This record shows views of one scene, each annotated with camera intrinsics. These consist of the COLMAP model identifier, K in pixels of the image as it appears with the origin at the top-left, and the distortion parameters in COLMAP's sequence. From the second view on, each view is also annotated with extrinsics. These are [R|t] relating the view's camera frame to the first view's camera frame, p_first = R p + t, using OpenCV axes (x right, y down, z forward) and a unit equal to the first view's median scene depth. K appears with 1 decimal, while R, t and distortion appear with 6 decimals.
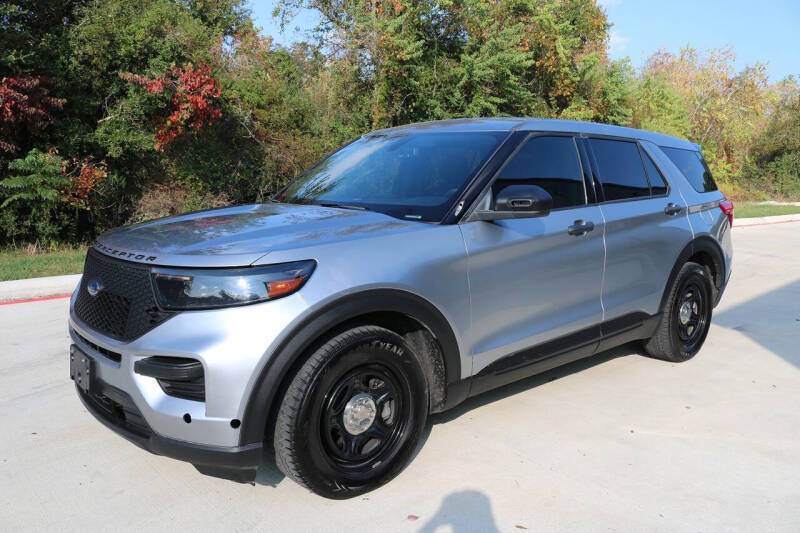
lens RADIAL K [[659.7, 0, 400.0], [0, 659.7, 266.5], [0, 0, 1]] dist [-0.160436, 0.127608]
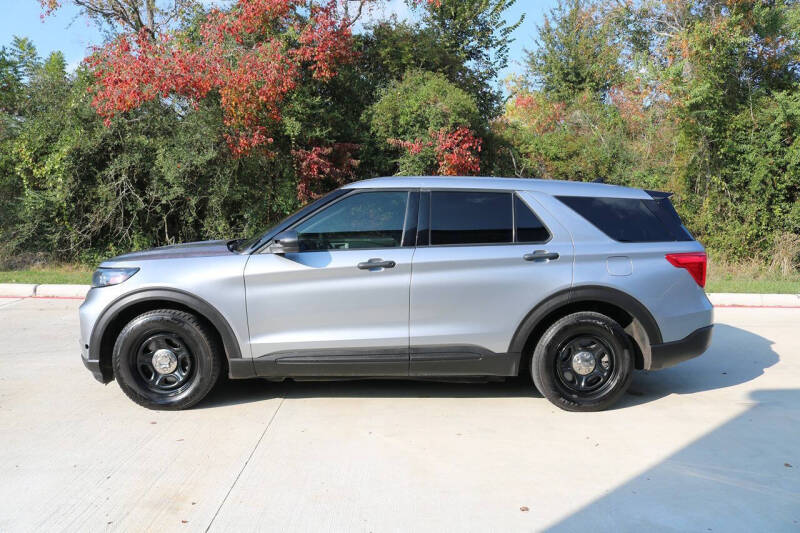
lens RADIAL K [[659.7, 0, 400.0], [0, 659.7, 266.5], [0, 0, 1]] dist [-0.160436, 0.127608]
pose [[0.773027, 0.054113, -0.632061, 0.384474], [-0.098173, 0.994556, -0.034922, -0.005517], [0.626730, 0.089047, 0.774132, 0.017374]]
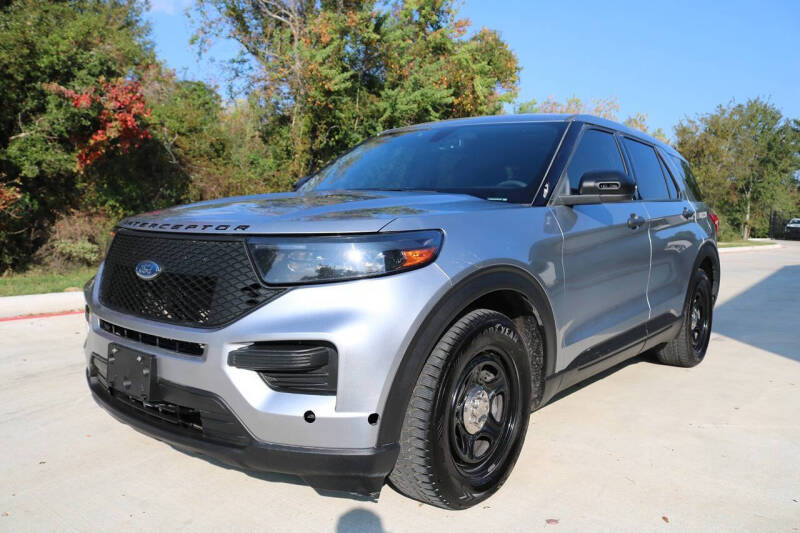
lens RADIAL K [[659.7, 0, 400.0], [0, 659.7, 266.5], [0, 0, 1]] dist [-0.160436, 0.127608]
pose [[0.985260, -0.001486, 0.171056, -0.082568], [0.013402, 0.997559, -0.068528, 0.024331], [-0.170537, 0.069810, 0.982875, 0.037216]]
